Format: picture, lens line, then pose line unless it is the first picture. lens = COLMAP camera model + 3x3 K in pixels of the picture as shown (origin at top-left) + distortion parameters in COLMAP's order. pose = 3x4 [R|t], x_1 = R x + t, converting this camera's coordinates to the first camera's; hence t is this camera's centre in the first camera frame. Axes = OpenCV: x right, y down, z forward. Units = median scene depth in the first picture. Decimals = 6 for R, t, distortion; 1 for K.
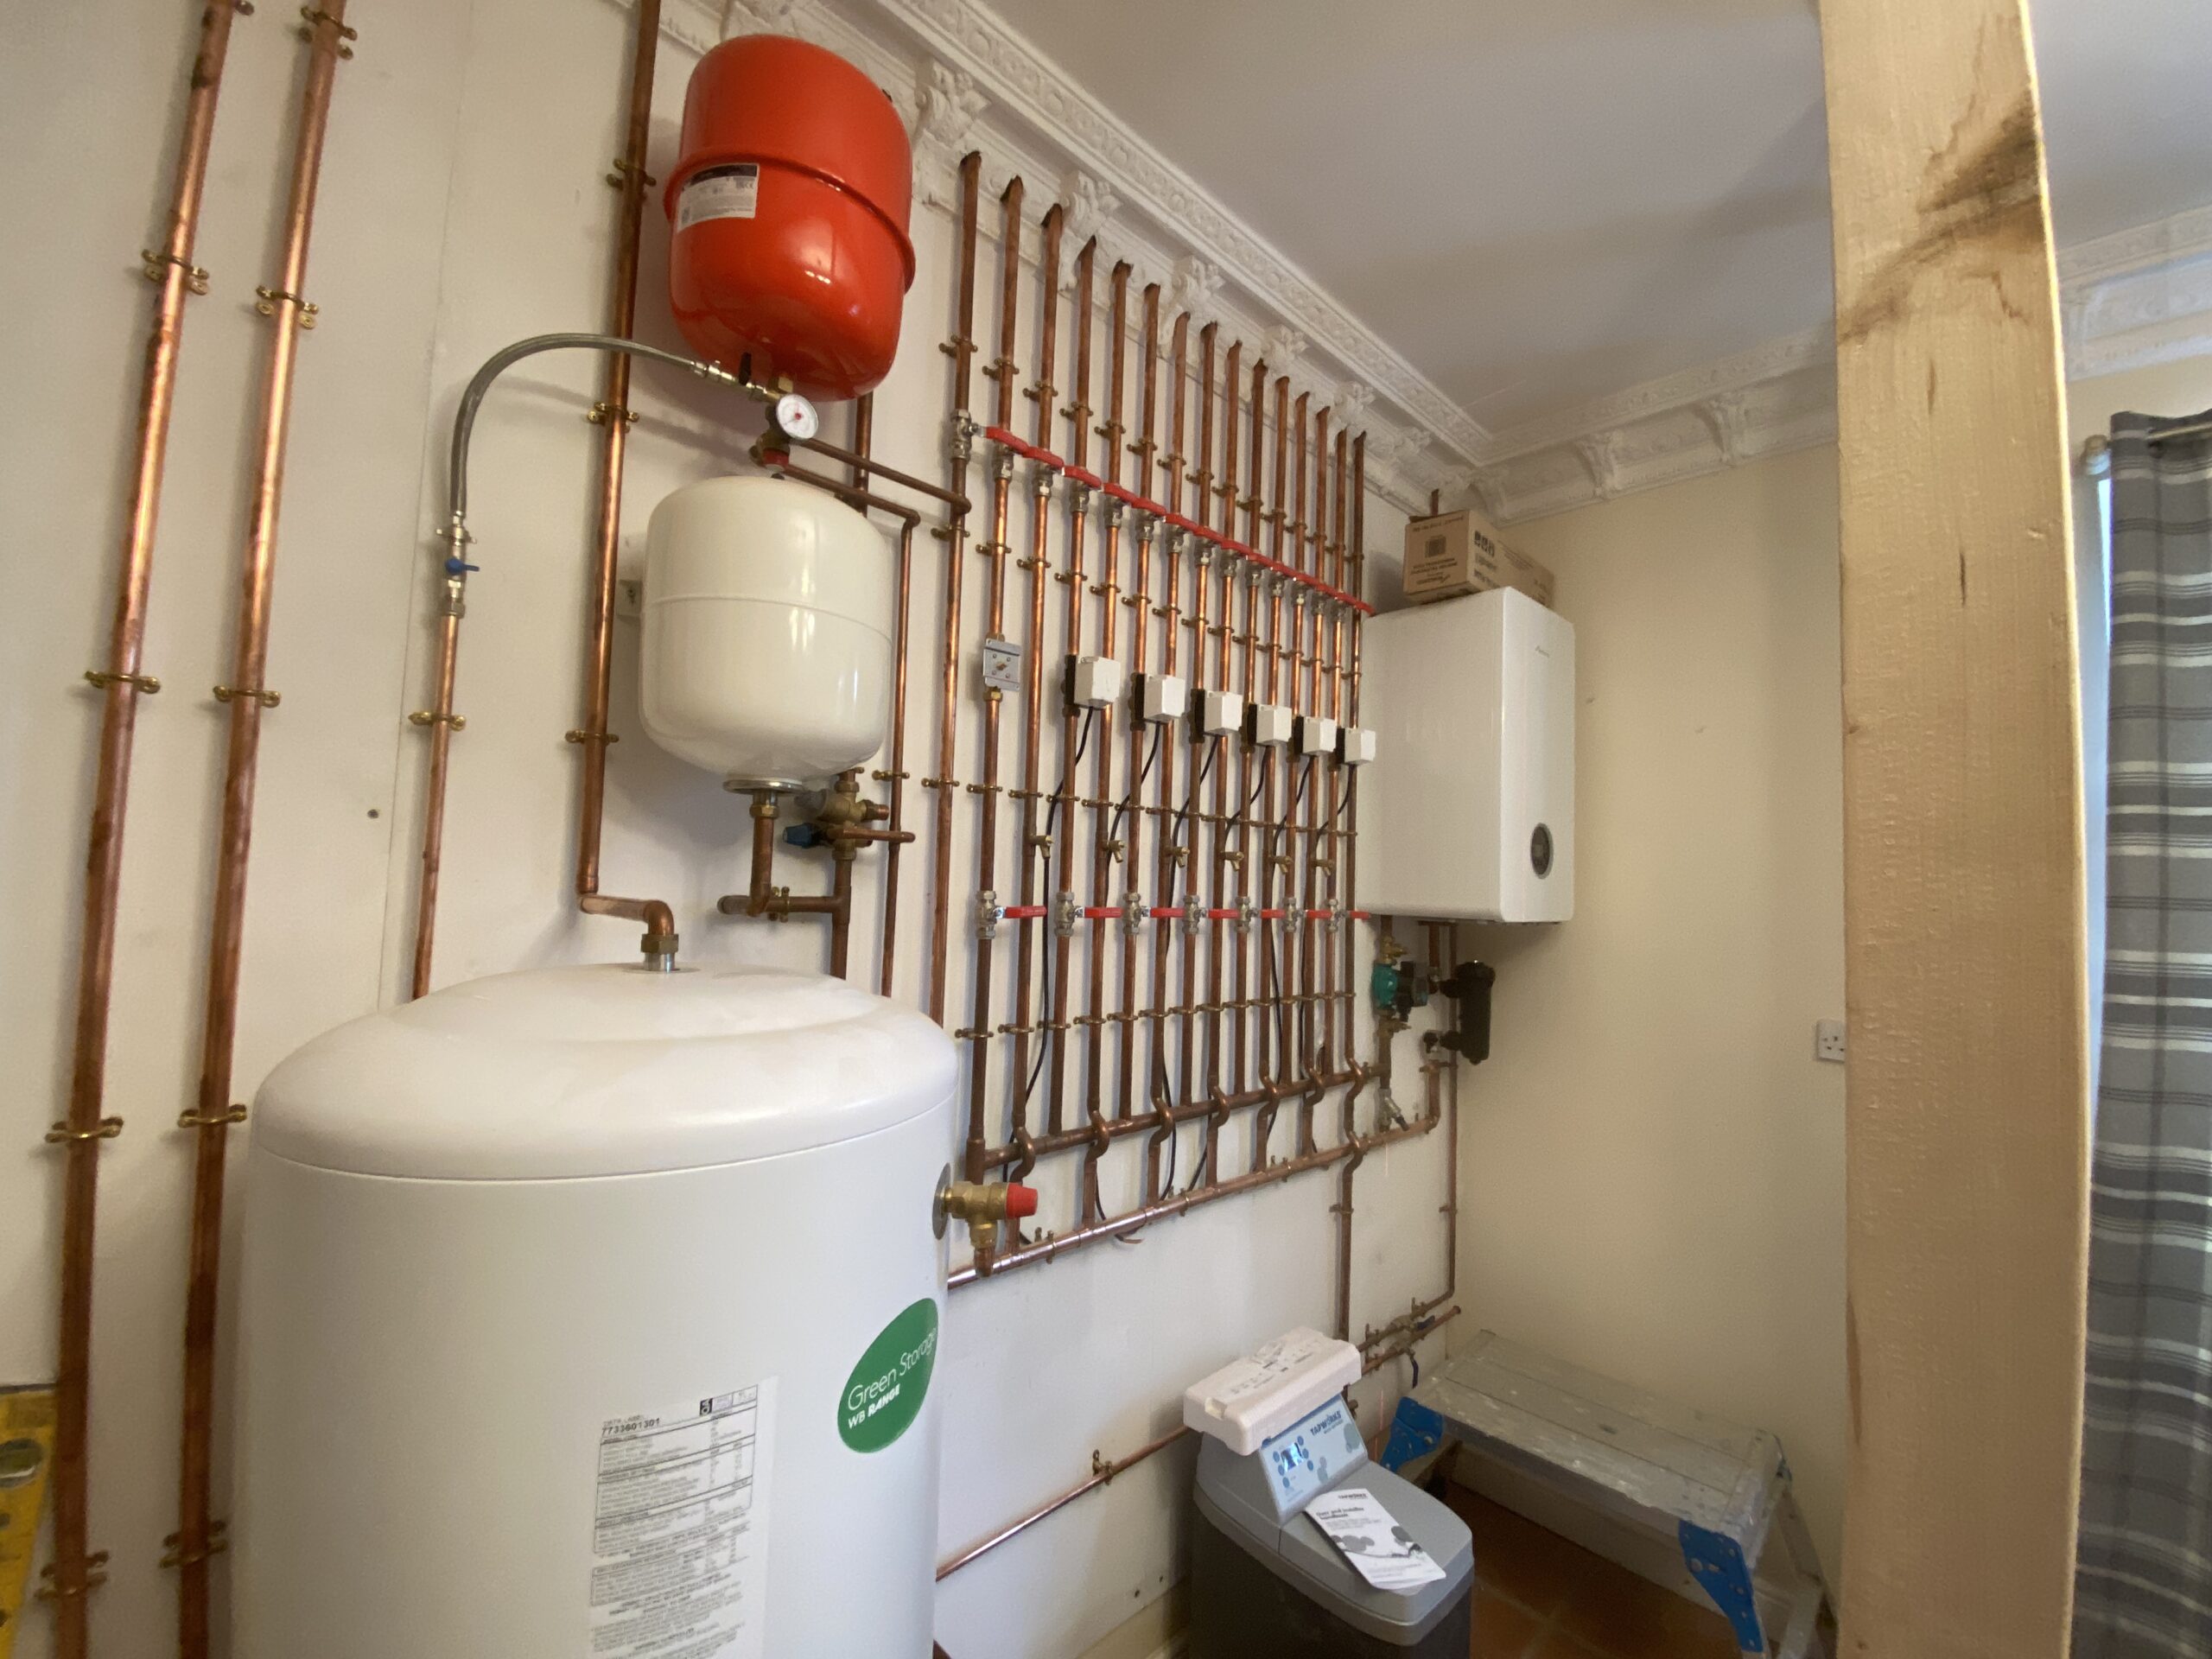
lens RADIAL K [[895.5, 0, 1098.5], [0, 895.5, 830.5], [0, 0, 1]] dist [0.002160, -0.009053]
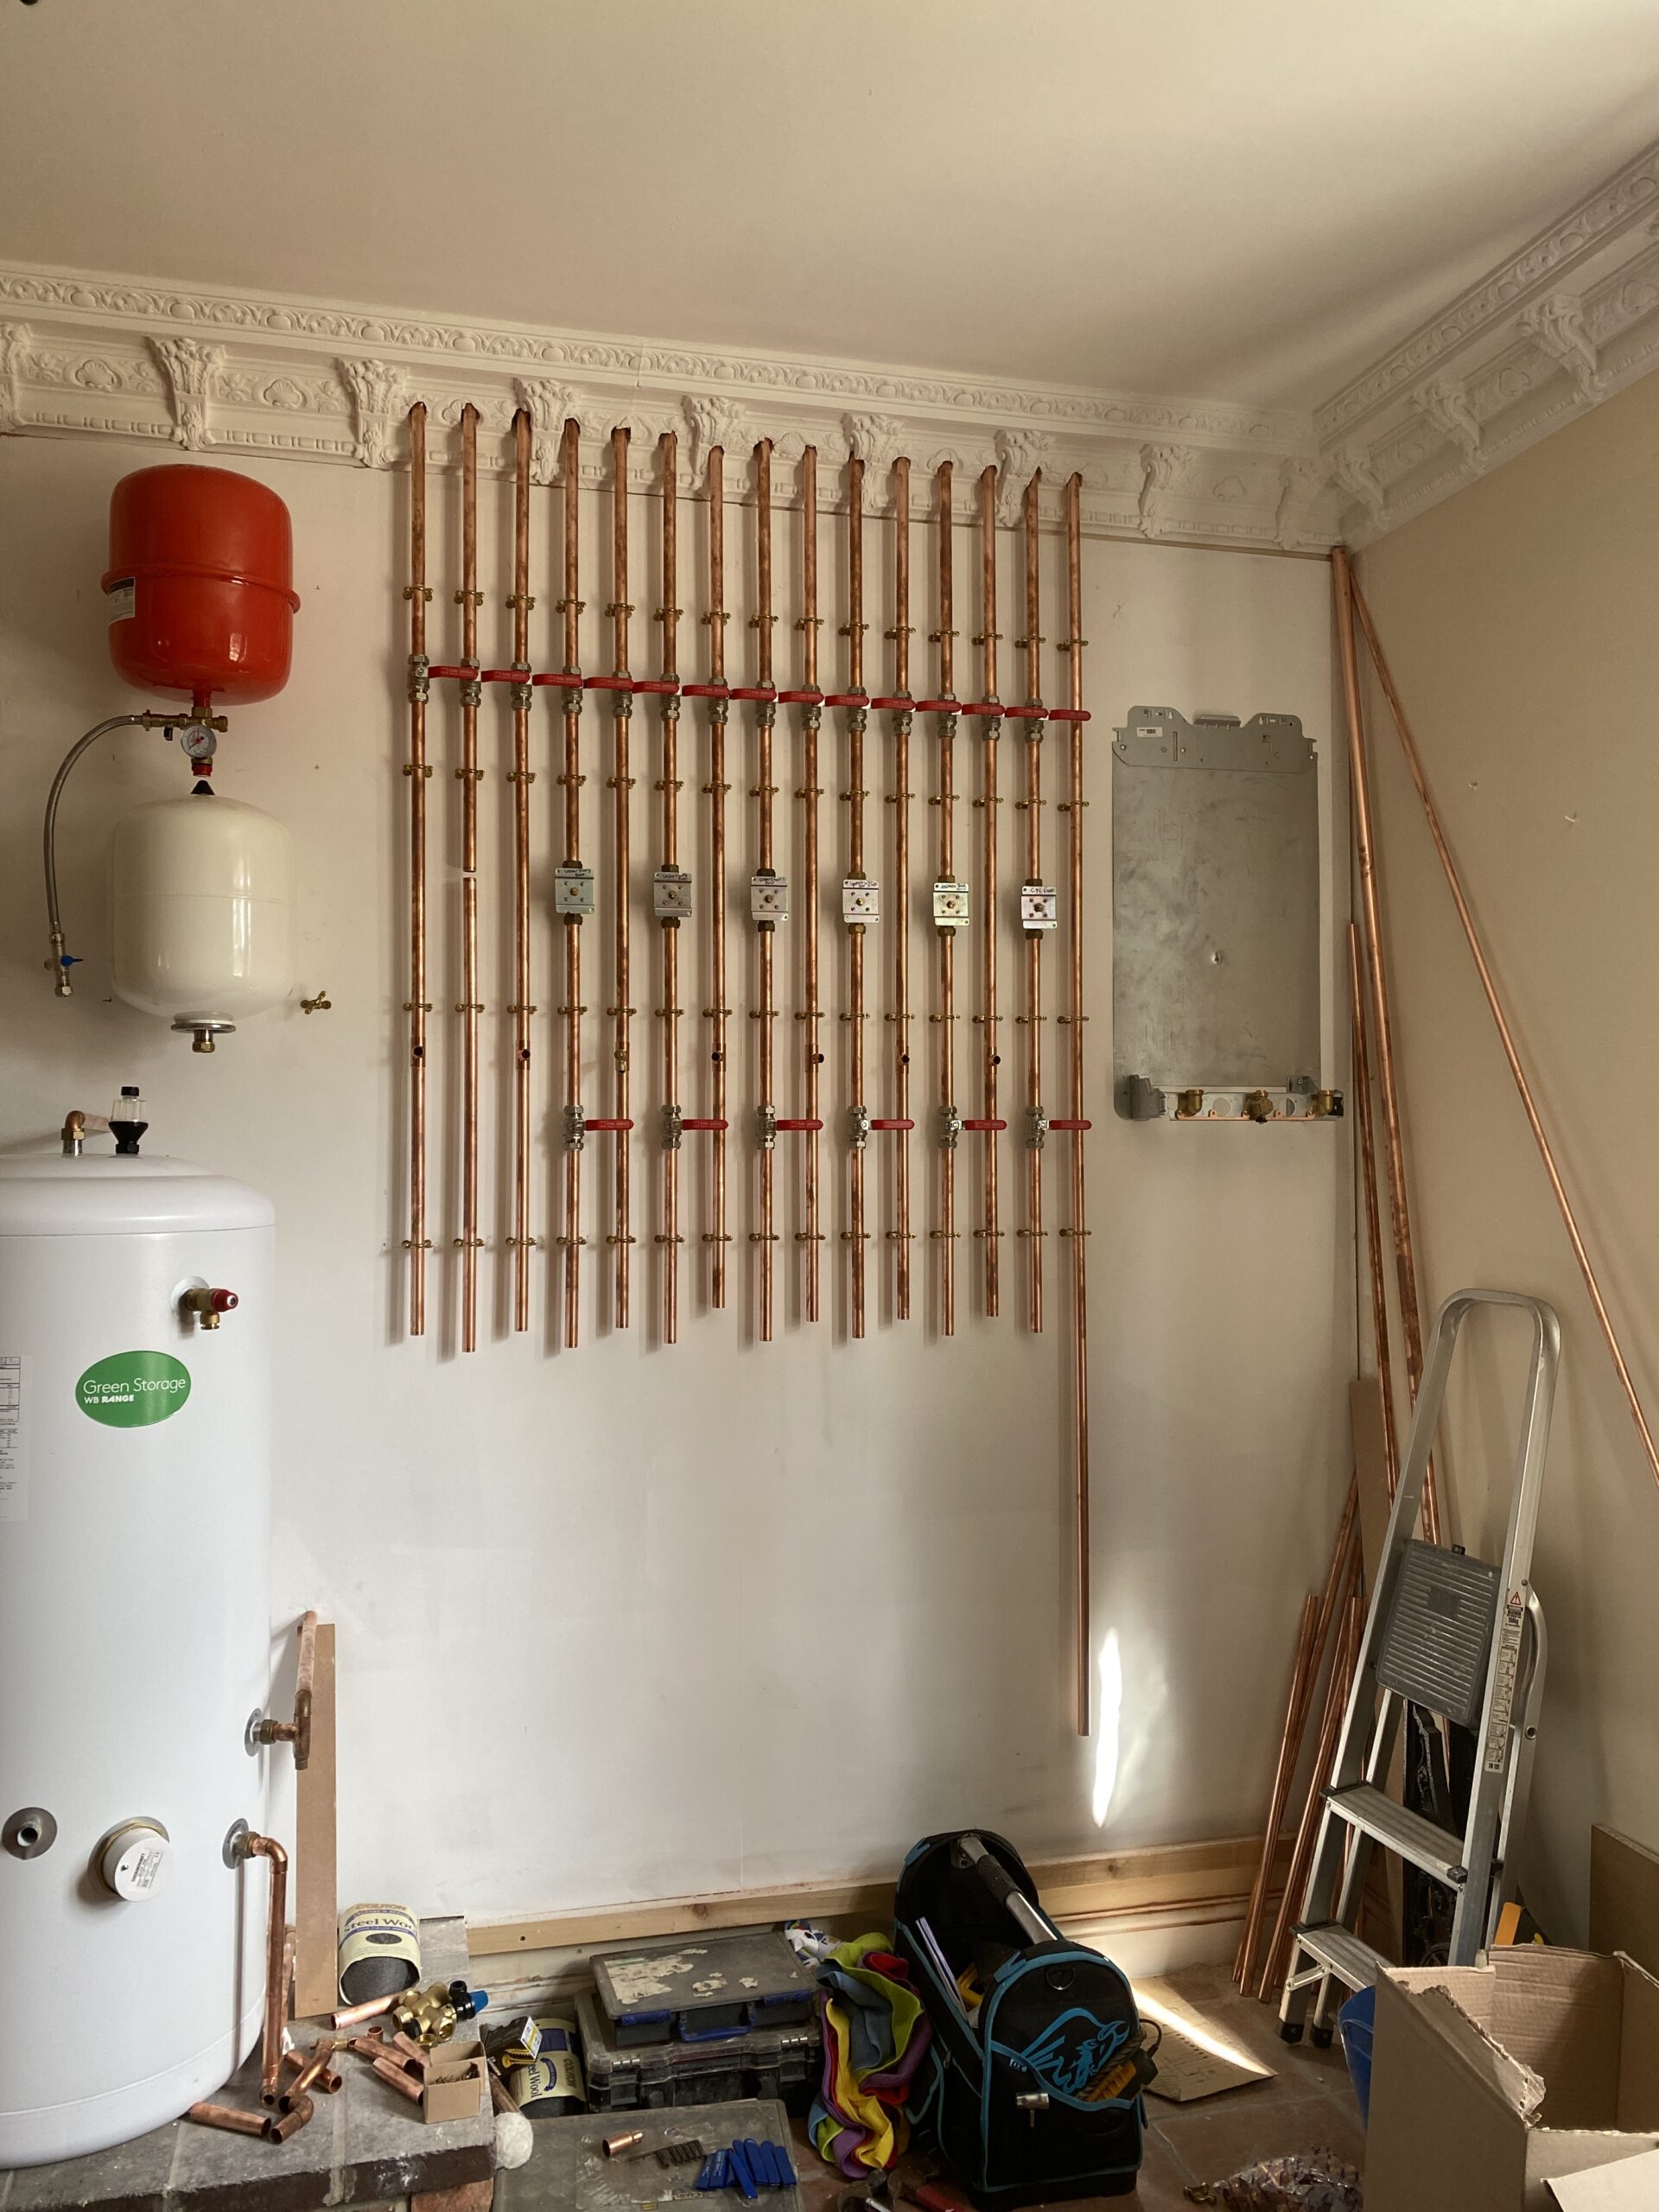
lens RADIAL K [[1669.7, 0, 825.3], [0, 1669.7, 1100.4], [0, 0, 1]] dist [0.005922, -0.029093]
pose [[0.870631, -0.042388, -0.490106, 1.095072], [0.059307, 0.998058, 0.019034, 0.044684], [0.488348, -0.045638, 0.871455, -0.463670]]
